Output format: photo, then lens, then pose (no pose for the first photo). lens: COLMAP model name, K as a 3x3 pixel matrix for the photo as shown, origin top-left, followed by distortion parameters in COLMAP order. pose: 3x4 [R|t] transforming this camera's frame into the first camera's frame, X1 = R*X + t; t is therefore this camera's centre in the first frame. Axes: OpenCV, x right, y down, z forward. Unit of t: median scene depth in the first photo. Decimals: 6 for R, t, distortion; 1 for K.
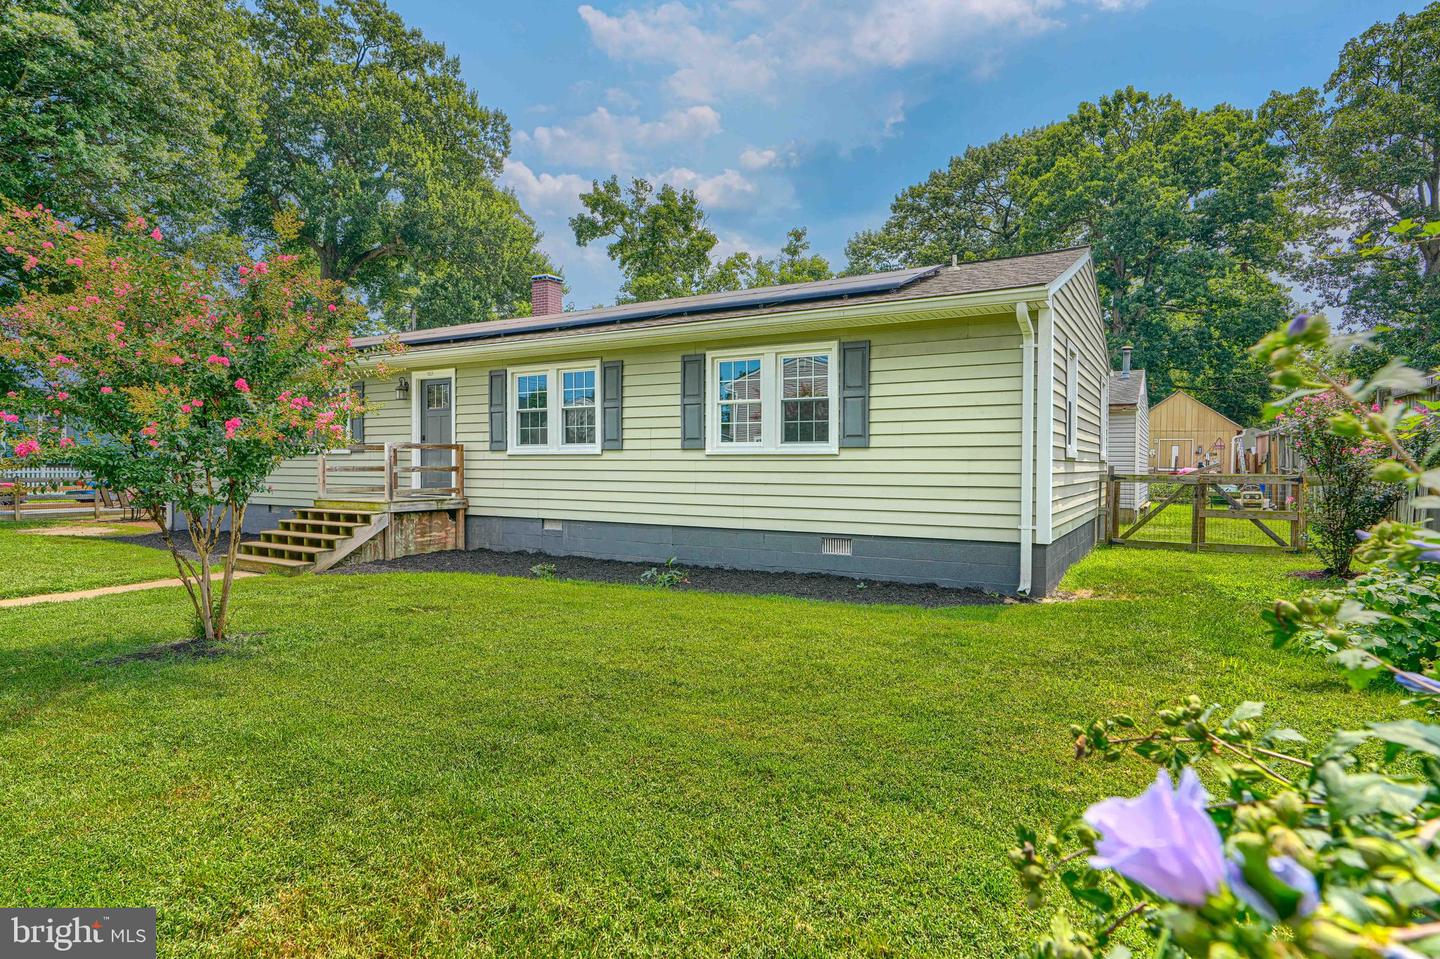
lens RADIAL K [[759.0, 0, 720.0], [0, 759.0, 479.5], [0, 0, 1]] dist [0.001577, 0.000656]
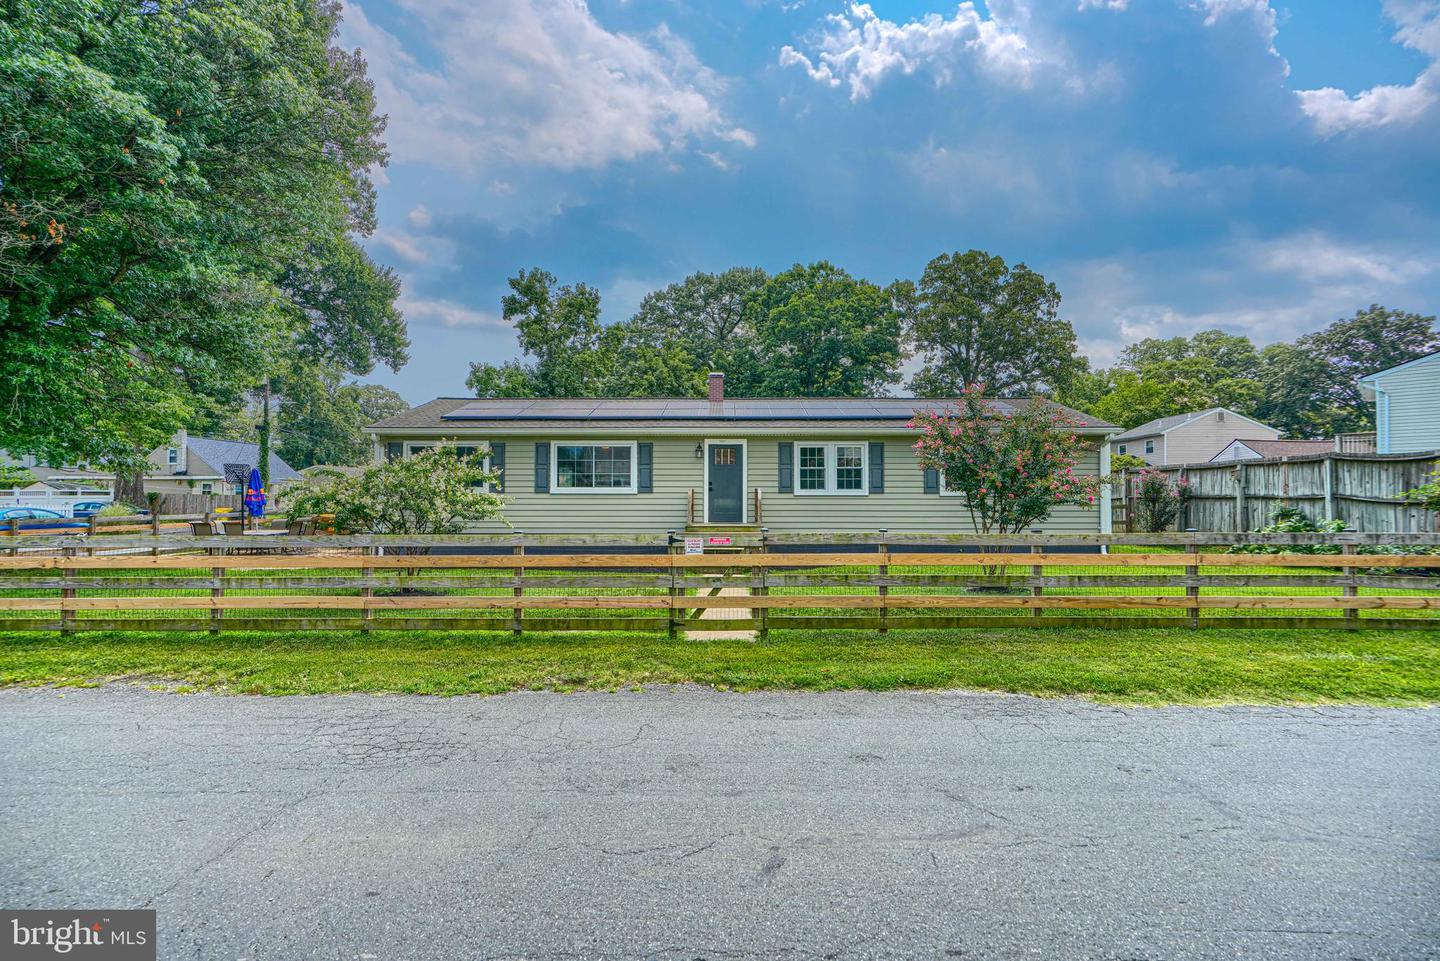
lens RADIAL K [[668.7, 0, 721.7], [0, 668.7, 499.5], [0, 0, 1]] dist [0.000028, 0.000038]
pose [[0.862137, 0.004494, 0.506655, -0.879179], [0.013259, 0.999418, -0.031428, 0.014525], [-0.506501, 0.033813, 0.861576, -0.111636]]
